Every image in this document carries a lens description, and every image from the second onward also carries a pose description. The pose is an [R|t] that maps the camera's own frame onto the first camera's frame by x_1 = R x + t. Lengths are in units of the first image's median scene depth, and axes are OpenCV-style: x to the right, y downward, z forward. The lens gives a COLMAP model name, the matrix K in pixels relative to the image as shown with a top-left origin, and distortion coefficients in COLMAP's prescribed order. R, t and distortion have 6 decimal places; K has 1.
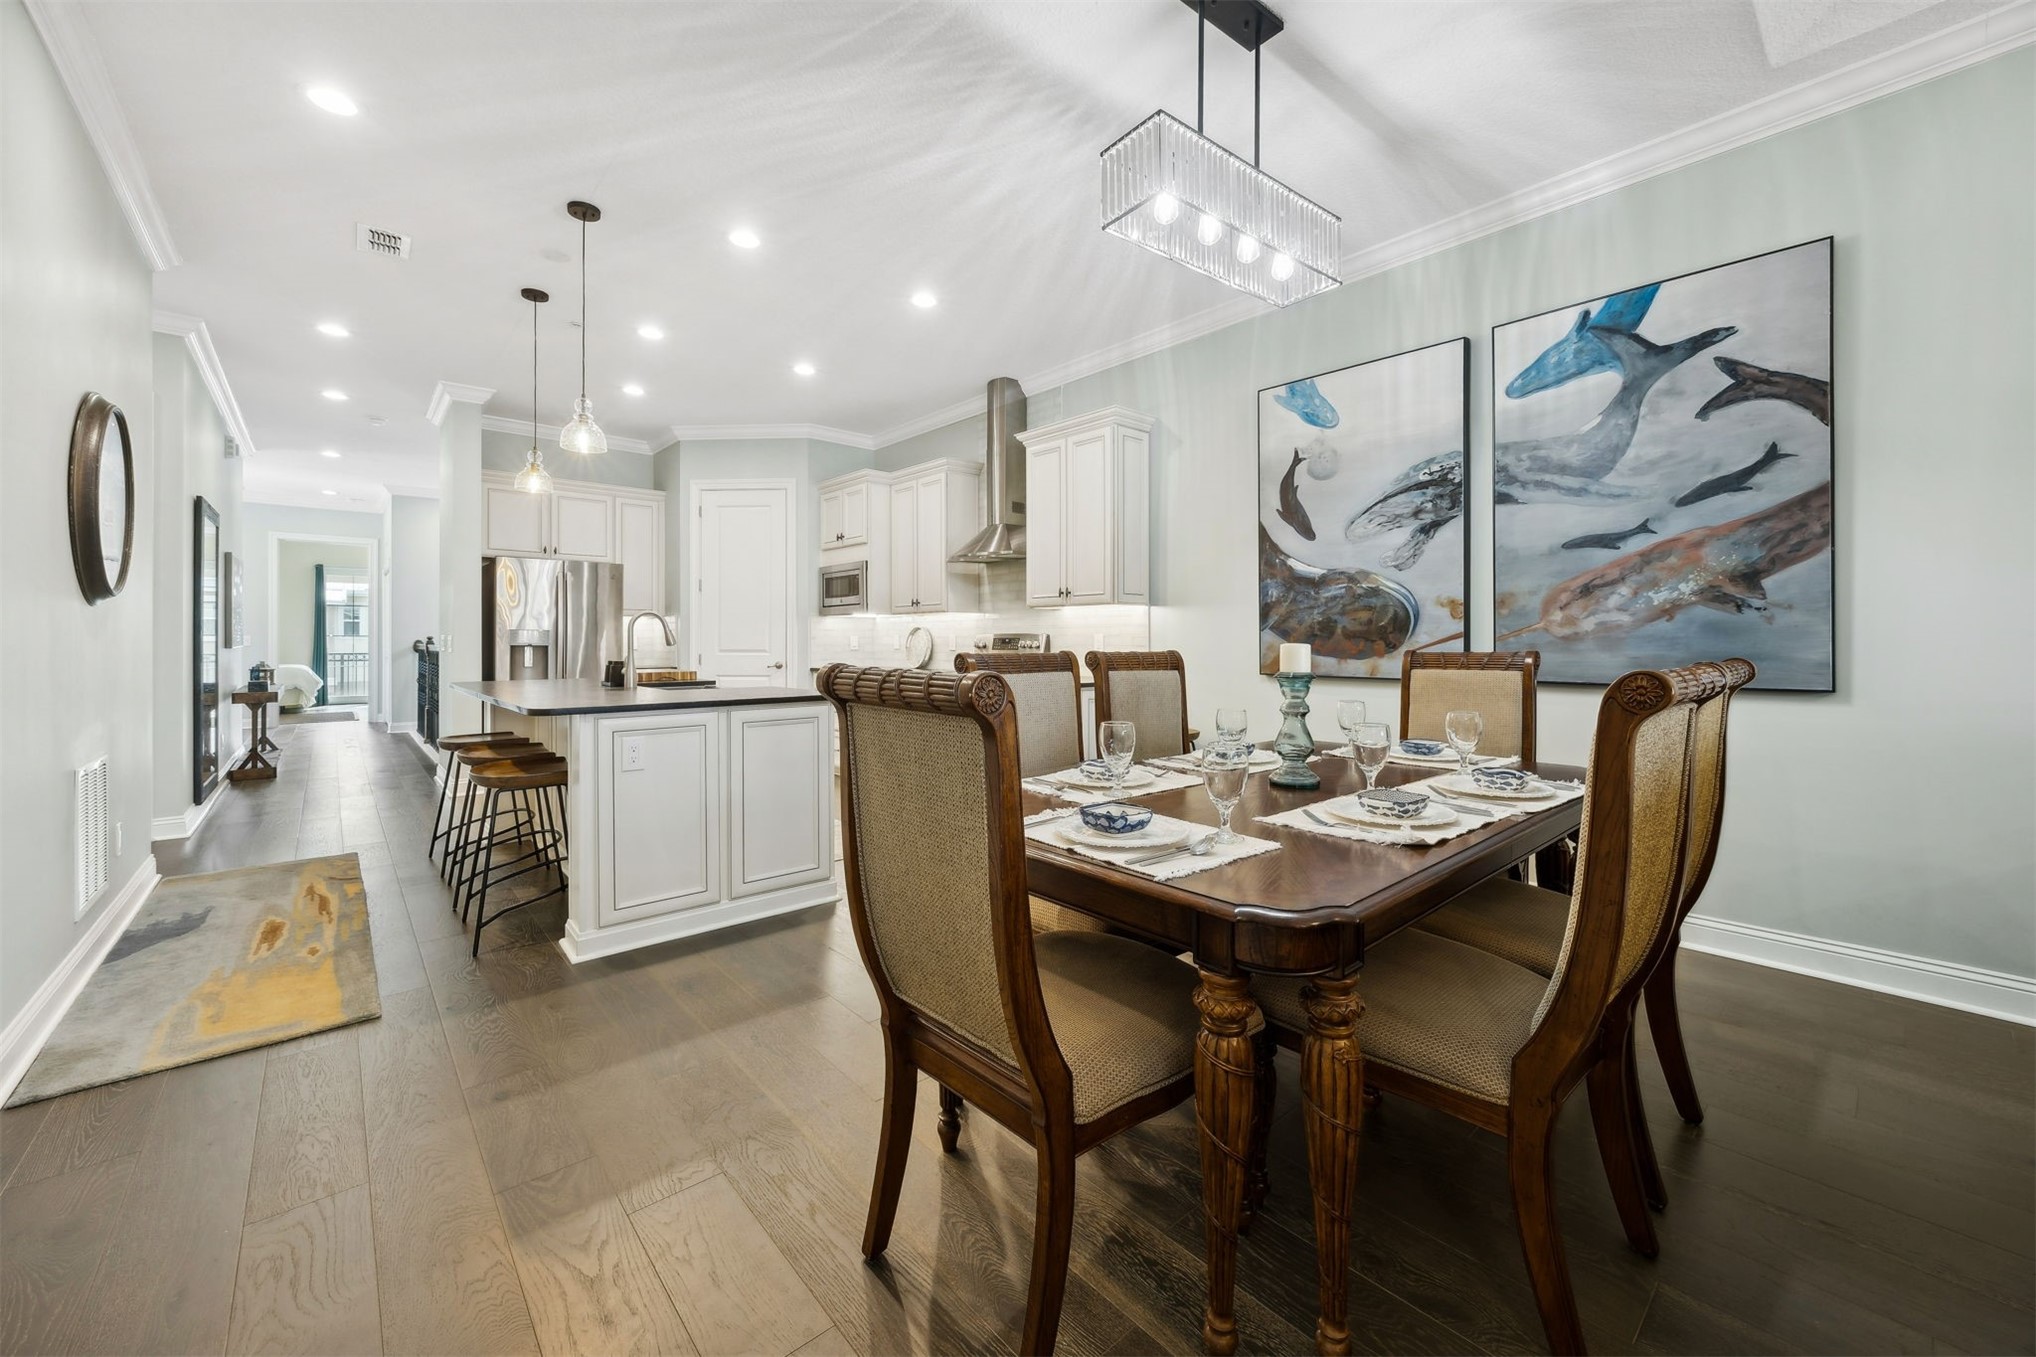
lens RADIAL K [[790.9, 0, 1027.5], [0, 790.9, 641.1], [0, 0, 1]] dist [-0.000060, 0.000034]
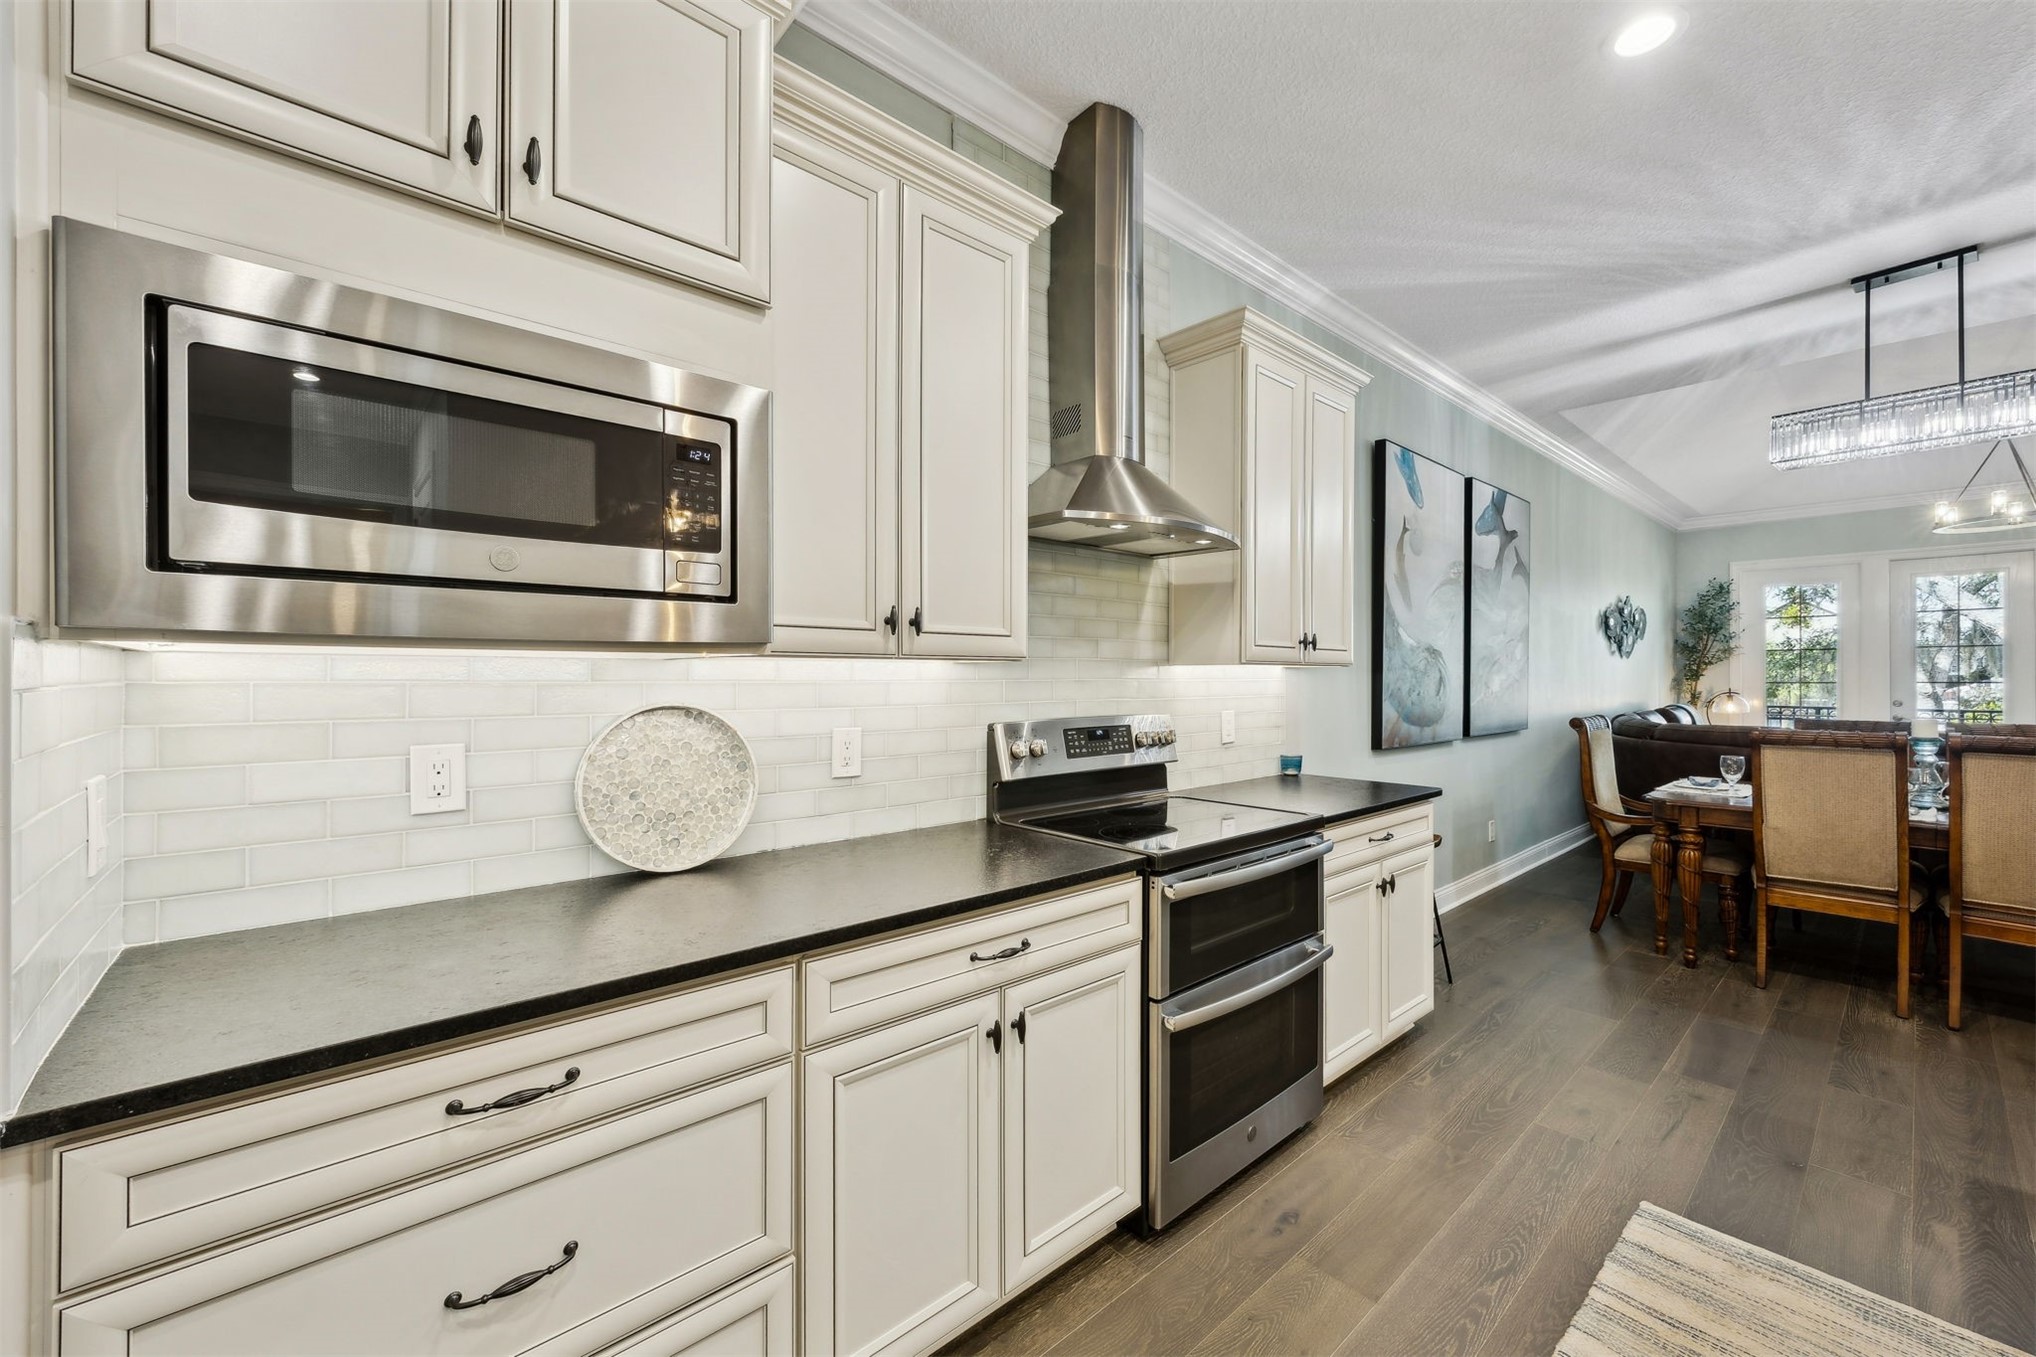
lens RADIAL K [[777.0, 0, 1018.0], [0, 777.0, 678.5], [0, 0, 1]] dist [-0.019826, -0.000127]
pose [[0.016165, -0.002092, 0.999867, -0.412767], [-0.000120, 0.999998, 0.002094, -0.028561], [-0.999869, -0.000154, 0.016165, 0.954074]]
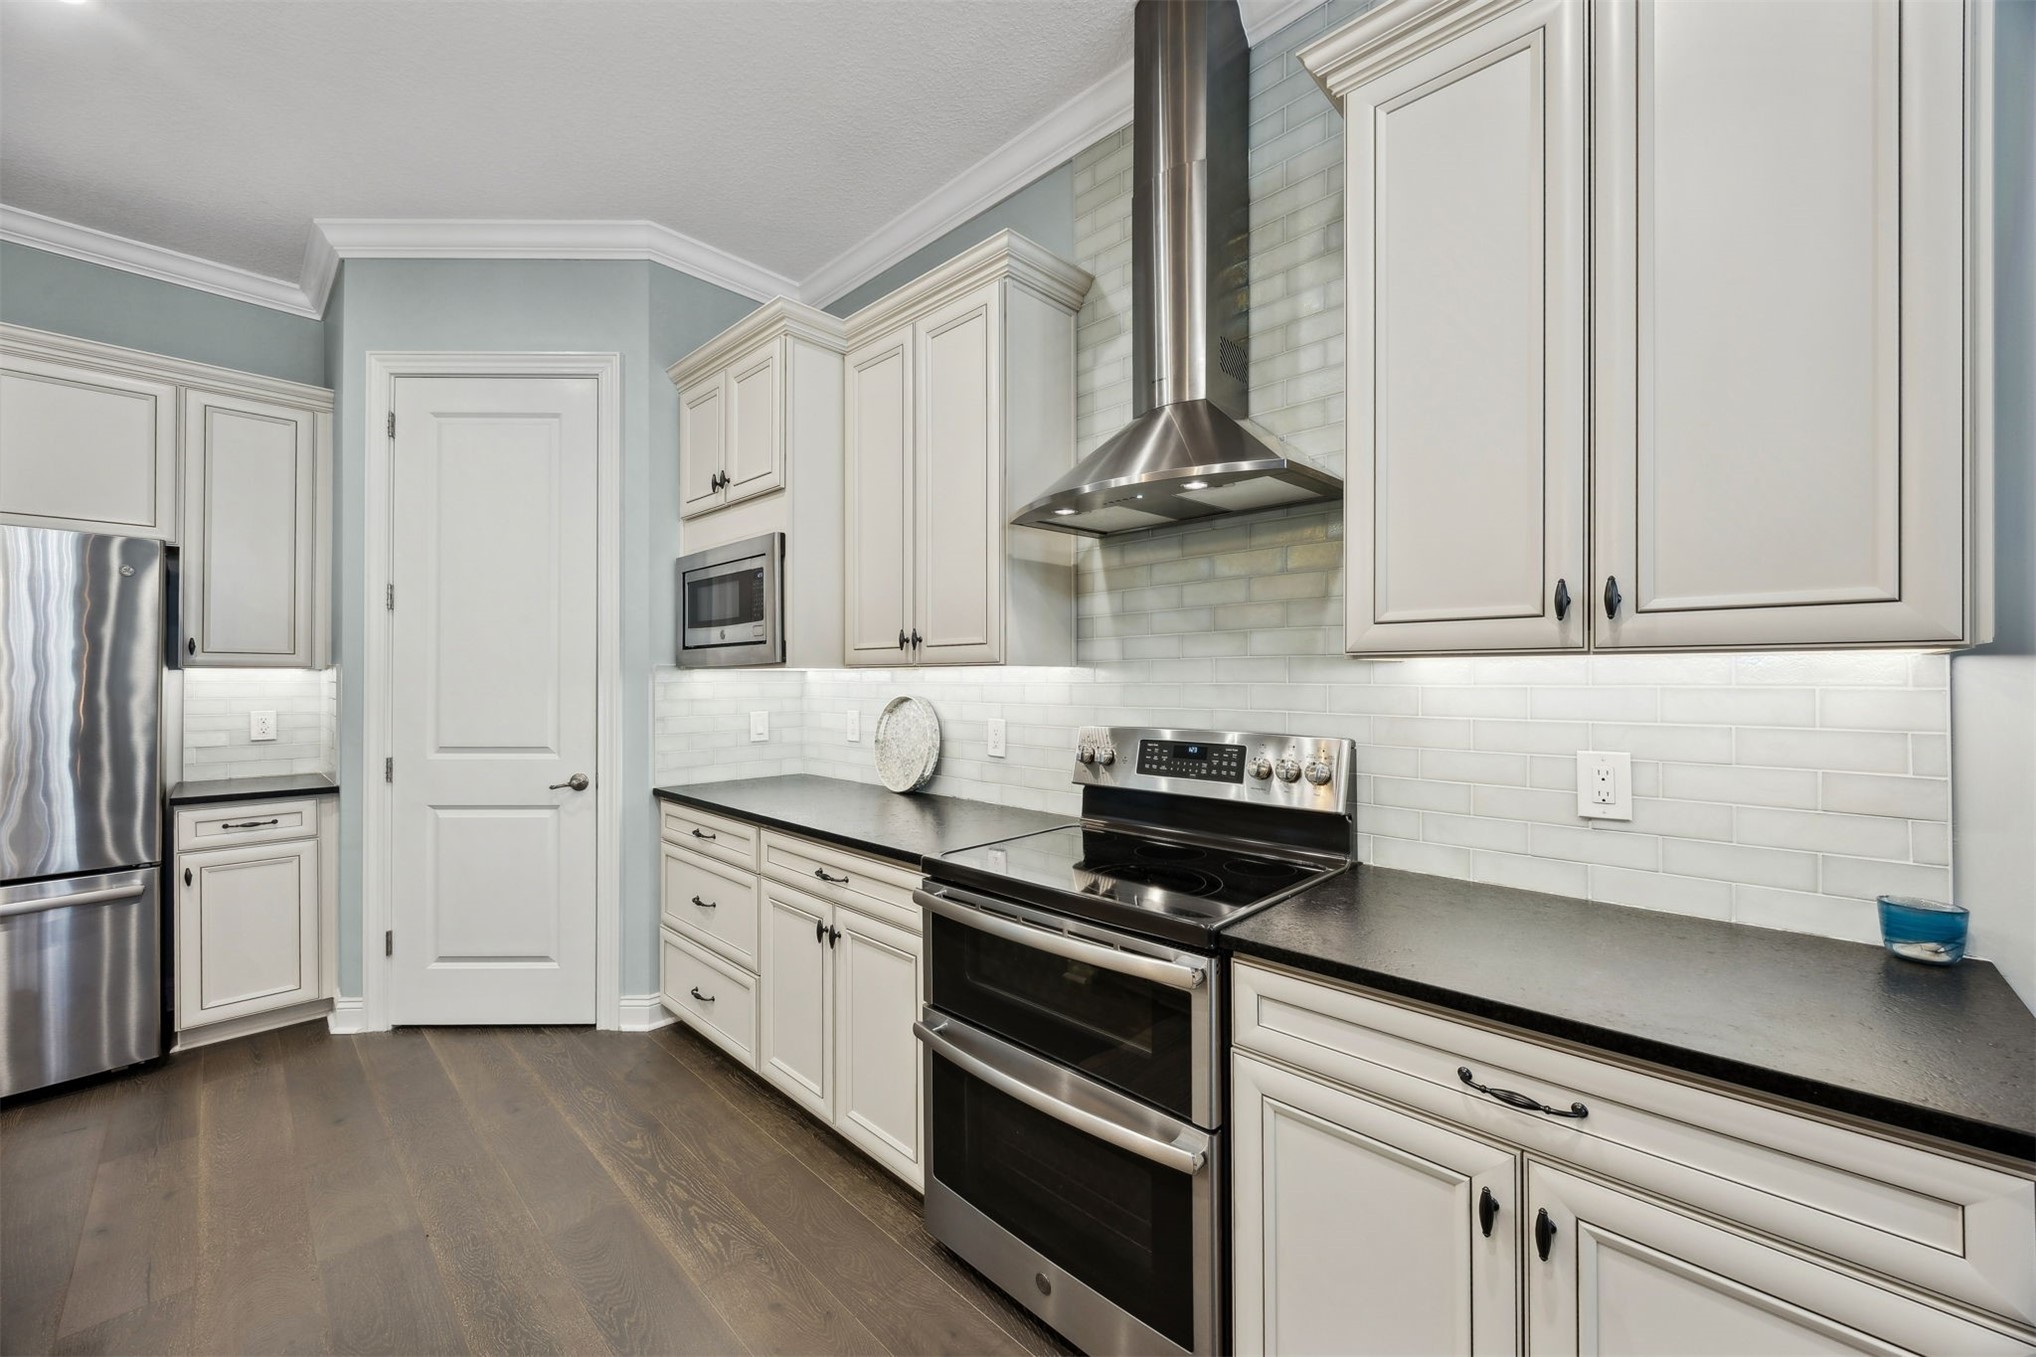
lens RADIAL K [[777.9, 0, 1021.0], [0, 777.9, 673.4], [0, 0, 1]] dist [0.001681, -0.000168]
pose [[0.997279, 0.000204, 0.073716, -0.115251], [0.000335, 0.999973, -0.007298, -0.029022], [-0.073716, 0.007303, 0.997253, 0.614833]]
